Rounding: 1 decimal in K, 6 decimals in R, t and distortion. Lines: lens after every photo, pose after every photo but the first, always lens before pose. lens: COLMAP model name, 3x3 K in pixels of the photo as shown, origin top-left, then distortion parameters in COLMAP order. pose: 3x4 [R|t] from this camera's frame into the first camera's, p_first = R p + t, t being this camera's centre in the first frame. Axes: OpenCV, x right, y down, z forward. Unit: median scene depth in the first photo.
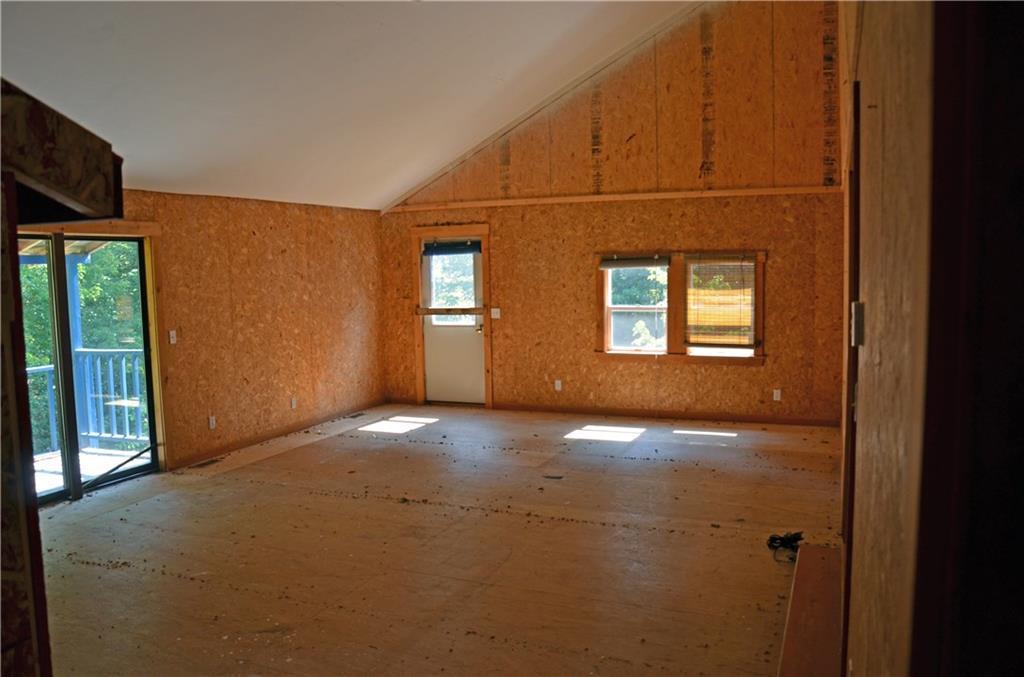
lens RADIAL K [[809.7, 0, 512.0], [0, 809.7, 338.5], [0, 0, 1]] dist [-0.165483, 0.128657]
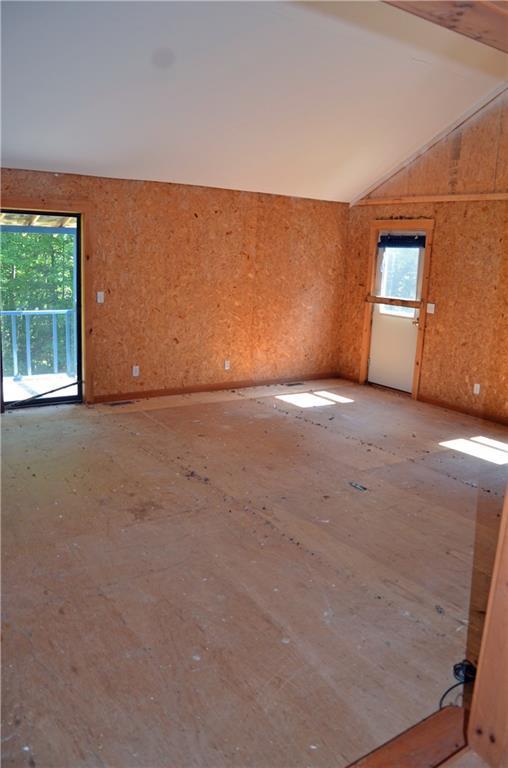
lens RADIAL K [[607.3, 0, 254.0], [0, 607.3, 384.0], [0, 0, 1]] dist [-0.165483, 0.128657]
pose [[0.838907, 0.170985, -0.516720, 0.201728], [-0.110705, 0.983131, 0.145592, -0.023049], [0.532898, -0.064934, 0.843685, 0.246597]]
